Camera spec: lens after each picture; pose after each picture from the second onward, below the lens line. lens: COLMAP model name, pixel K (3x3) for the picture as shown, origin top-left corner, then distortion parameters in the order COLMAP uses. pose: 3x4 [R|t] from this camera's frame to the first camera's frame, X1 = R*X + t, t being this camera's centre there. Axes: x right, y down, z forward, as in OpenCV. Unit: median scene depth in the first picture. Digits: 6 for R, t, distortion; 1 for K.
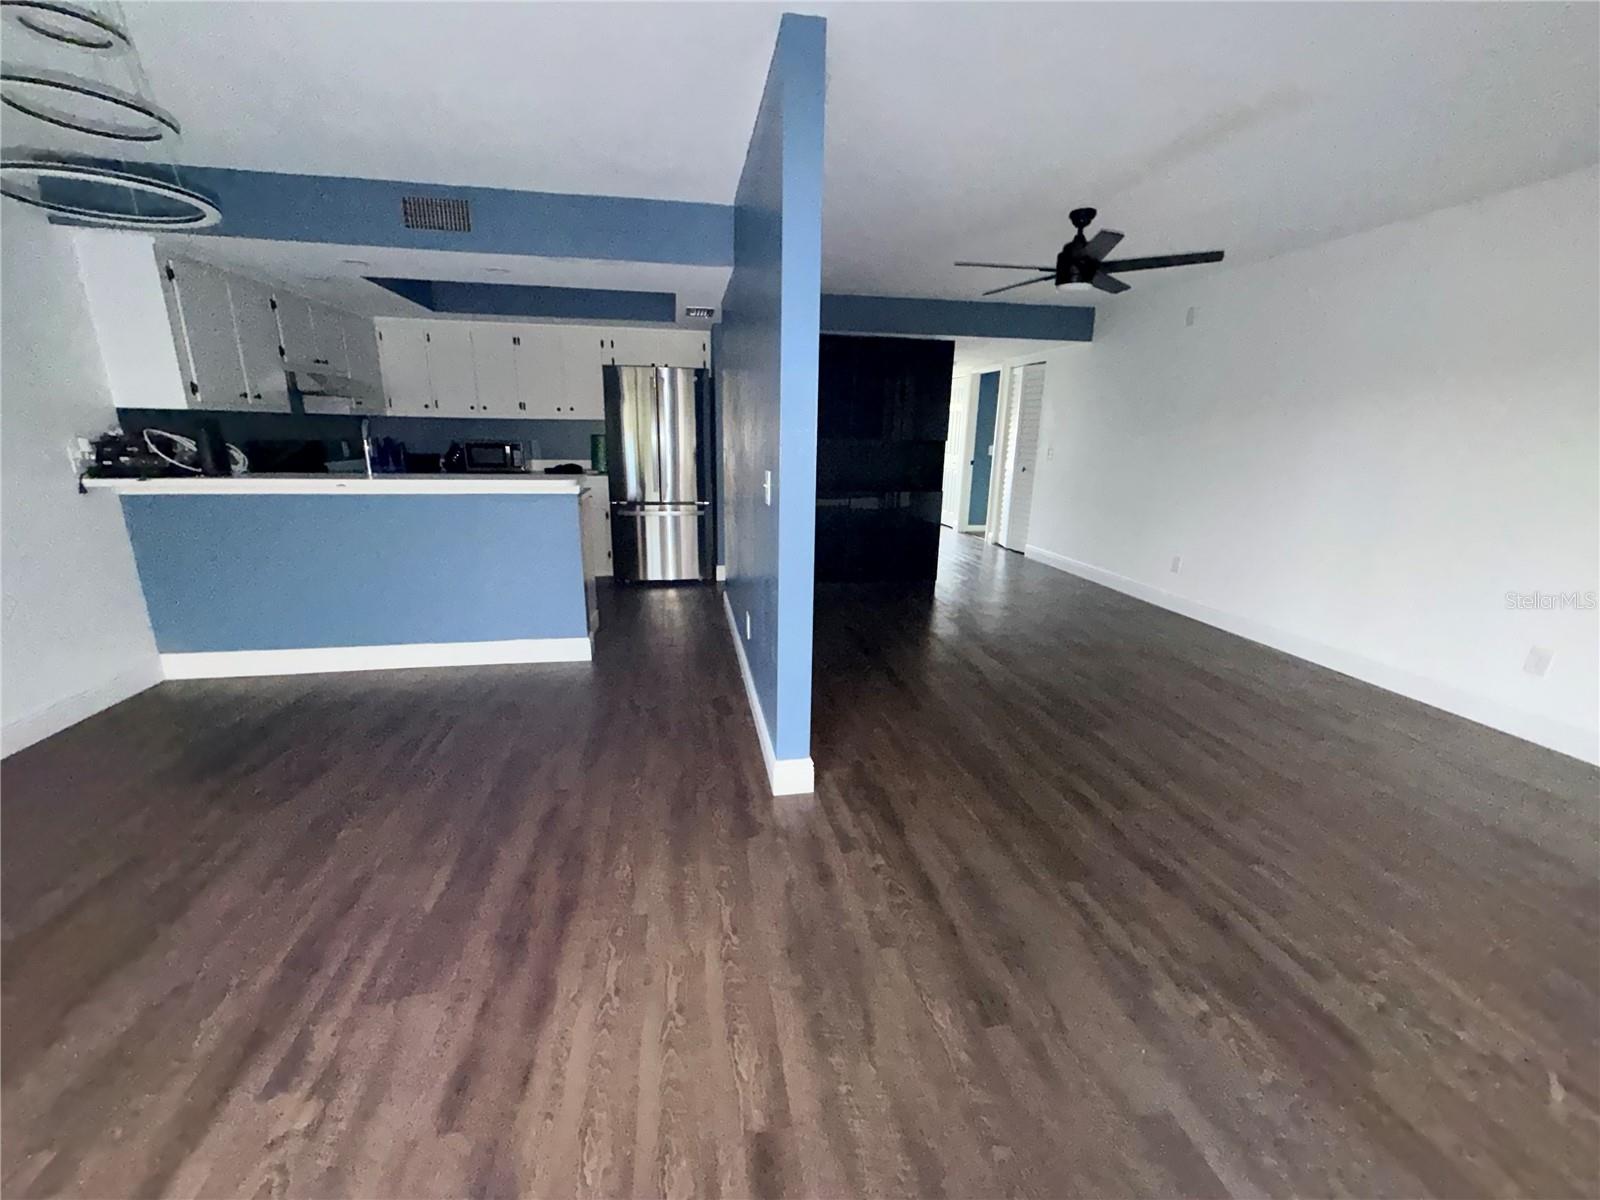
lens RADIAL K [[634.5, 0, 795.0], [0, 634.5, 600.5], [0, 0, 1]] dist [0.000874, 0.000032]
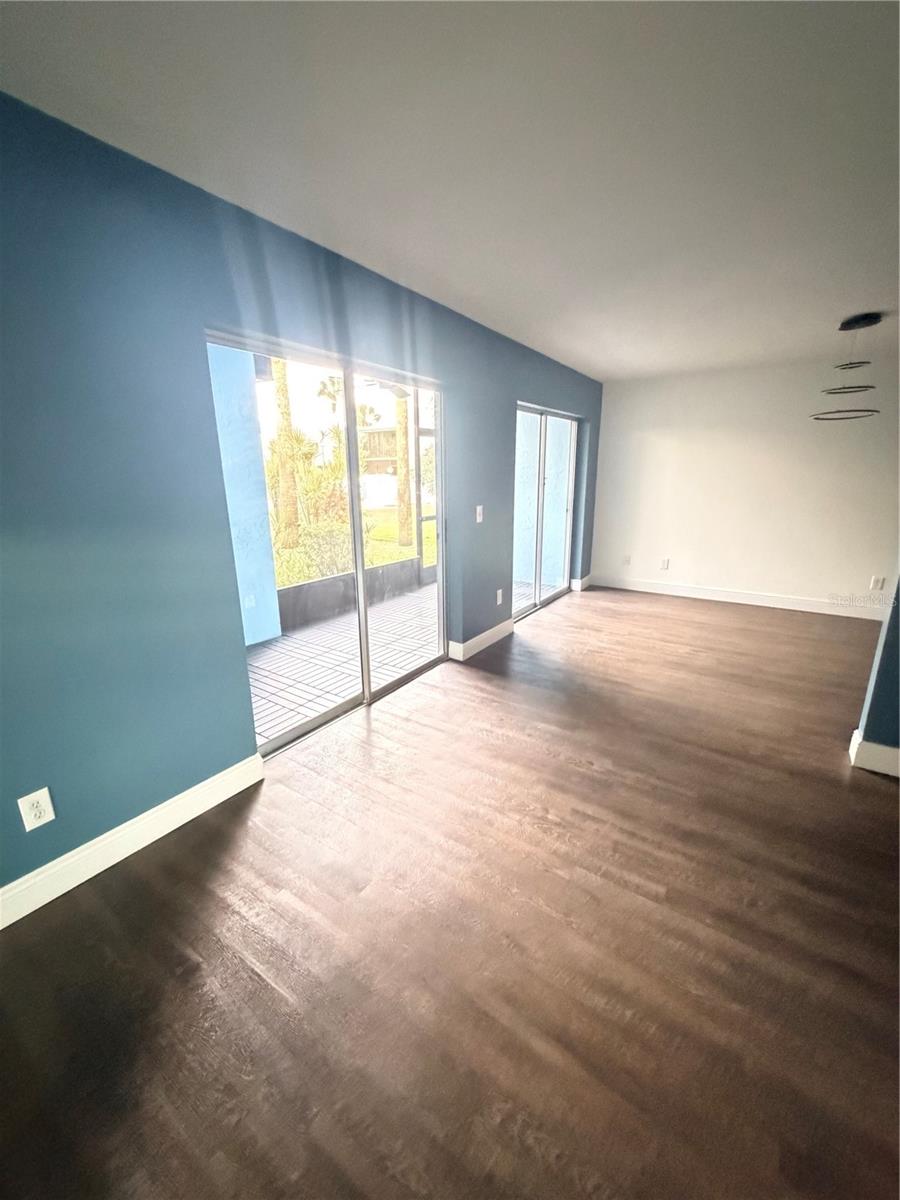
lens RADIAL K [[477.0, 0, 451.4], [0, 477.0, 596.2], [0, 0, 1]] dist [0.000410, -0.000408]
pose [[-0.700153, 0.169790, -0.693511, 1.018743], [-0.188135, 0.893116, 0.408595, -0.214554], [0.688761, 0.416553, -0.593374, 0.710891]]
